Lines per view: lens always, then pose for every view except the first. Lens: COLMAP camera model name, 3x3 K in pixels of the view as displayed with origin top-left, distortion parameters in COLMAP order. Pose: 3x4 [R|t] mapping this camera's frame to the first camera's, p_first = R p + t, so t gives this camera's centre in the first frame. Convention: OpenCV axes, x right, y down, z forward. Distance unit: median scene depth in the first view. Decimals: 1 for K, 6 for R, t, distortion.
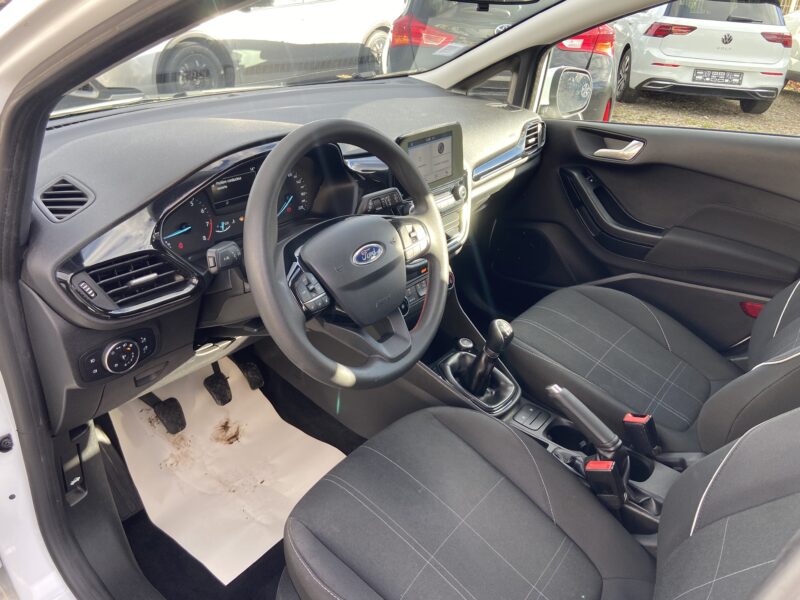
lens RADIAL K [[605.4, 0, 403.6], [0, 605.4, 302.0], [0, 0, 1]] dist [0.128715, -0.164482]
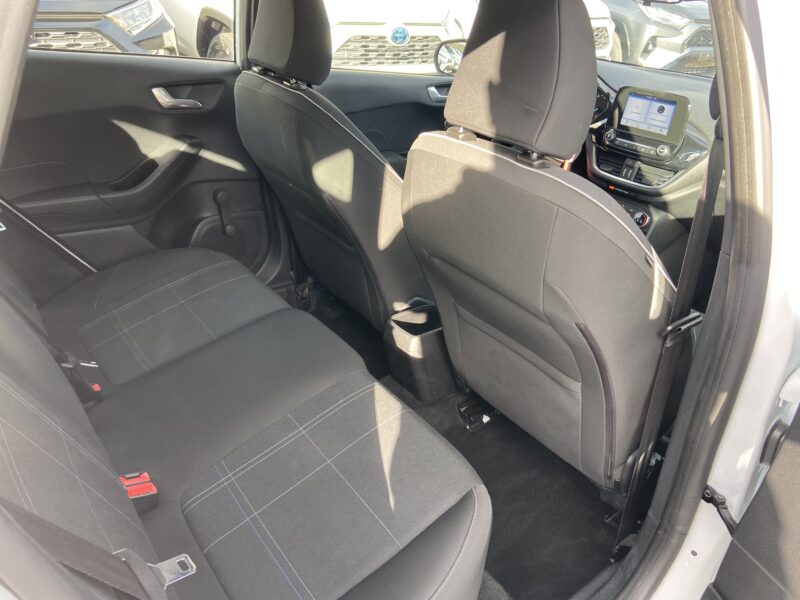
lens RADIAL K [[599.8, 0, 411.0], [0, 599.8, 303.1], [0, 0, 1]] dist [0.095871, -0.116675]
pose [[-0.238686, 0.422311, -0.874461, 1.473895], [-0.522381, 0.703266, 0.482220, -0.294635], [0.818625, 0.571901, 0.052747, 0.676085]]
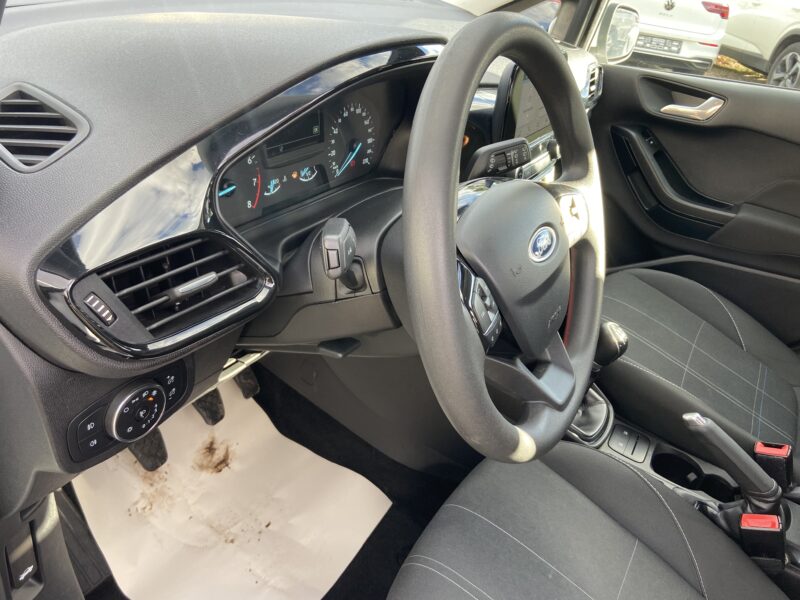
lens RADIAL K [[605.4, 0, 403.6], [0, 605.4, 302.0], [0, 0, 1]] dist [0.128715, -0.164482]
pose [[0.988362, 0.017147, 0.151150, -0.201209], [-0.027830, 0.997239, 0.068852, -0.040079], [-0.149552, -0.072258, 0.986110, 0.271203]]
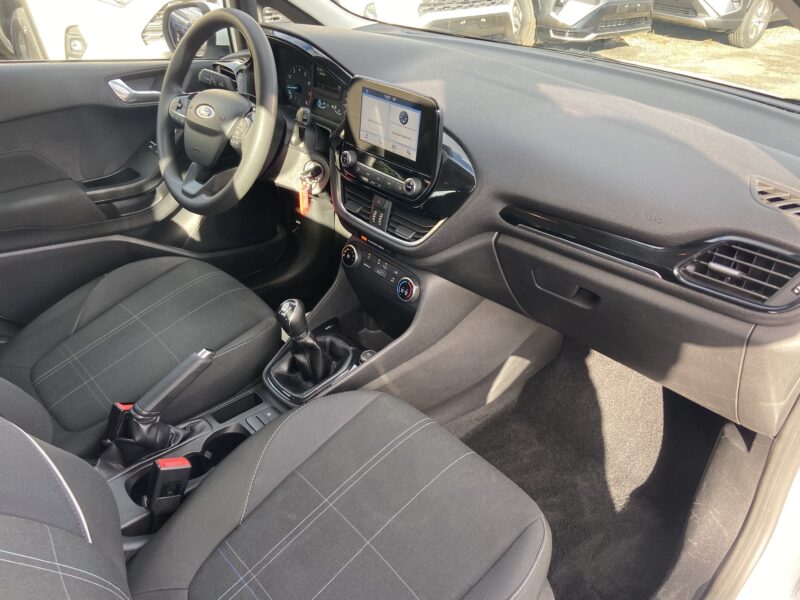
lens RADIAL K [[599.8, 0, 411.0], [0, 599.8, 303.1], [0, 0, 1]] dist [0.095871, -0.116675]
pose [[-0.152338, 0.483683, -0.861884, 0.825348], [-0.502190, 0.713213, 0.489012, -0.447283], [0.851234, 0.507324, 0.134251, 0.964190]]
